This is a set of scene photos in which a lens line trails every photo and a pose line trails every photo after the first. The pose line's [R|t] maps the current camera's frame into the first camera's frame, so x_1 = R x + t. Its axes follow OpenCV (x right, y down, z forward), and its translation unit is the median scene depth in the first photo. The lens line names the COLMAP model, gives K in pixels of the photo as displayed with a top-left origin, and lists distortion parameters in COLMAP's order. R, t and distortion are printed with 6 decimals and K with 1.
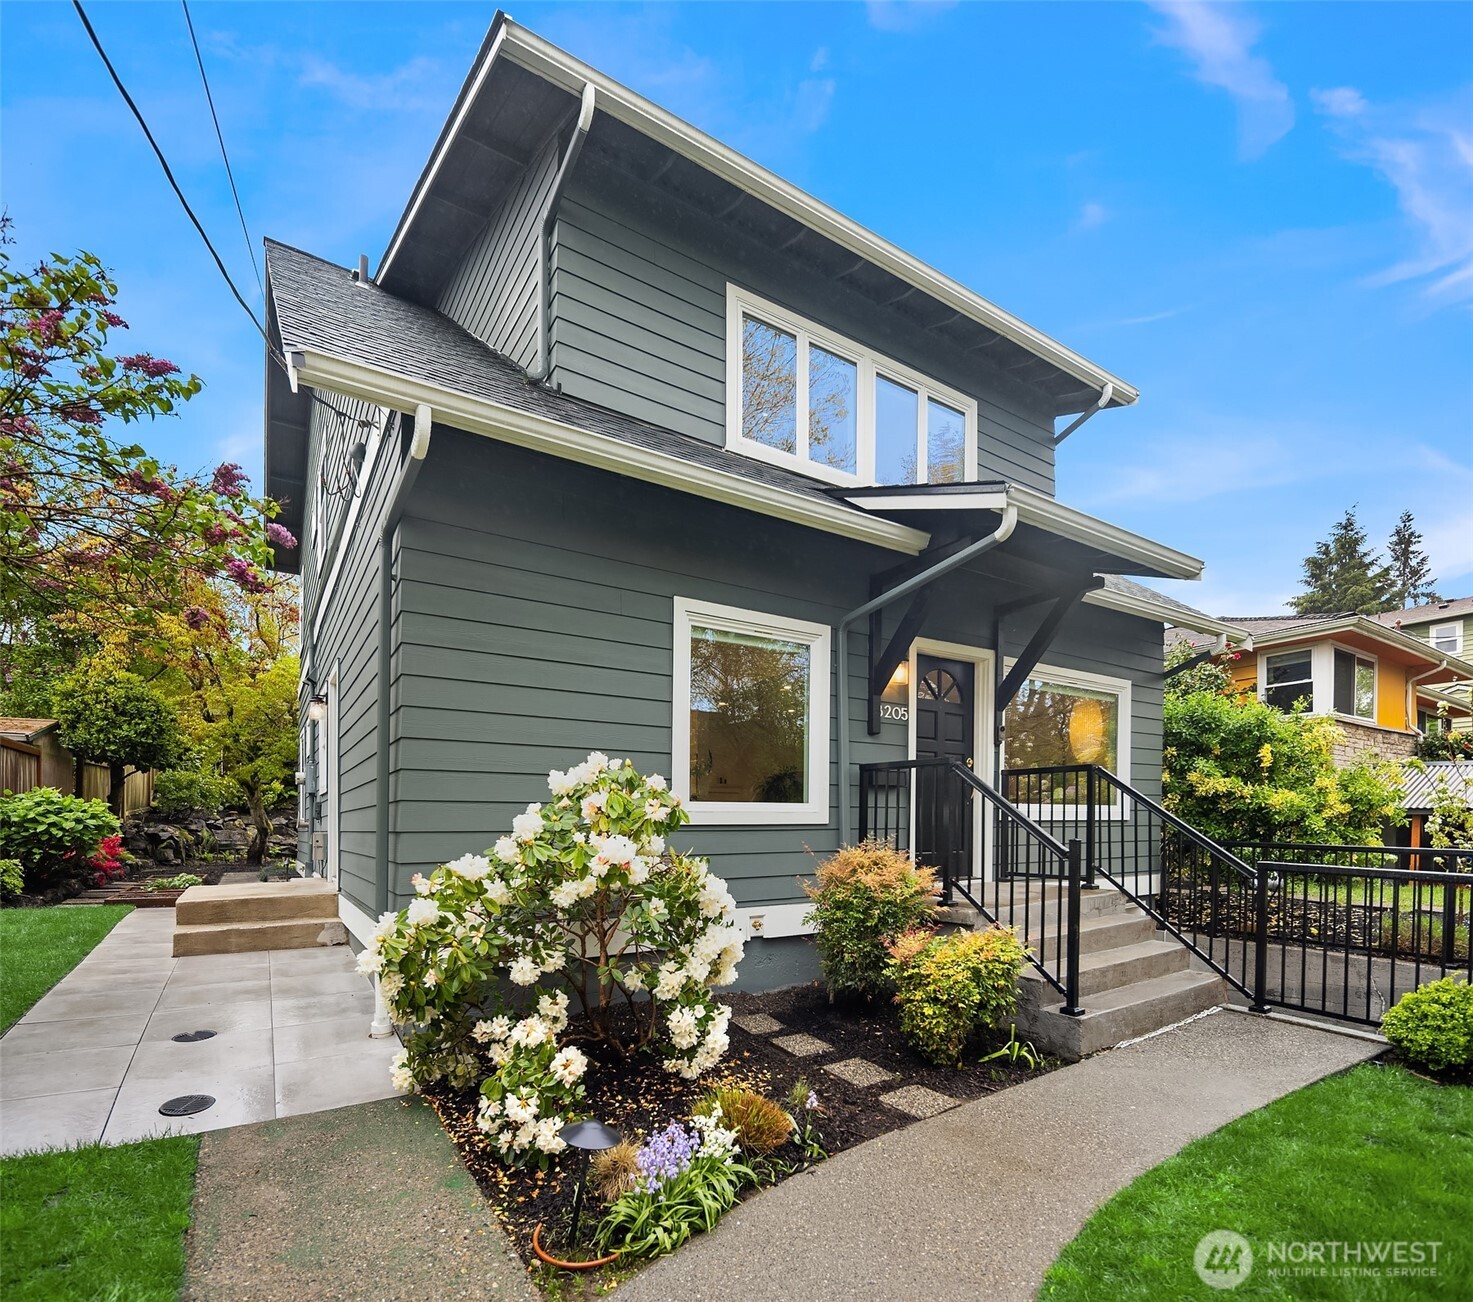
lens RADIAL K [[749.7, 0, 751.2], [0, 749.7, 827.0], [0, 0, 1]] dist [-0.005950, -0.000772]
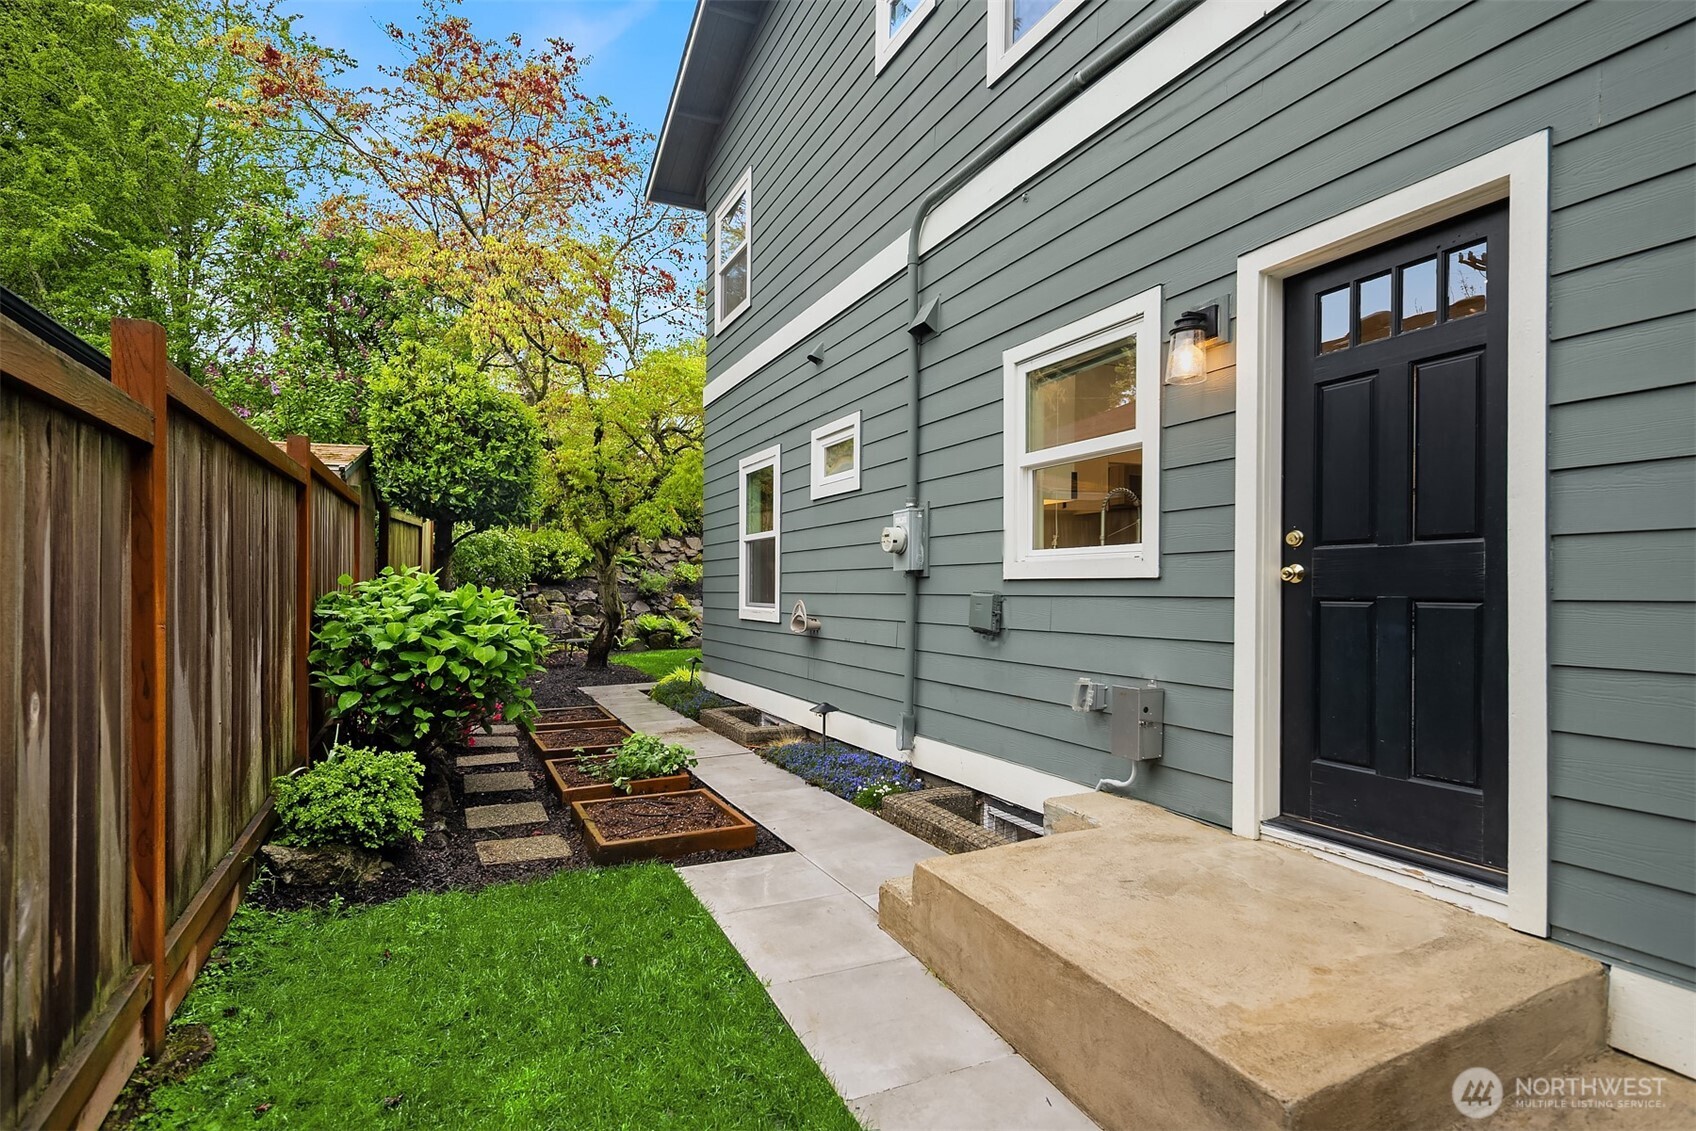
lens RADIAL K [[847.1, 0, 849.9], [0, 847.1, 576.4], [0, 0, 1]] dist [-0.002114, -0.000232]
pose [[0.990956, -0.011217, -0.133718, -0.475660], [0.010654, 0.999931, -0.004929, -0.033650], [0.133764, 0.003460, 0.991007, 0.397357]]
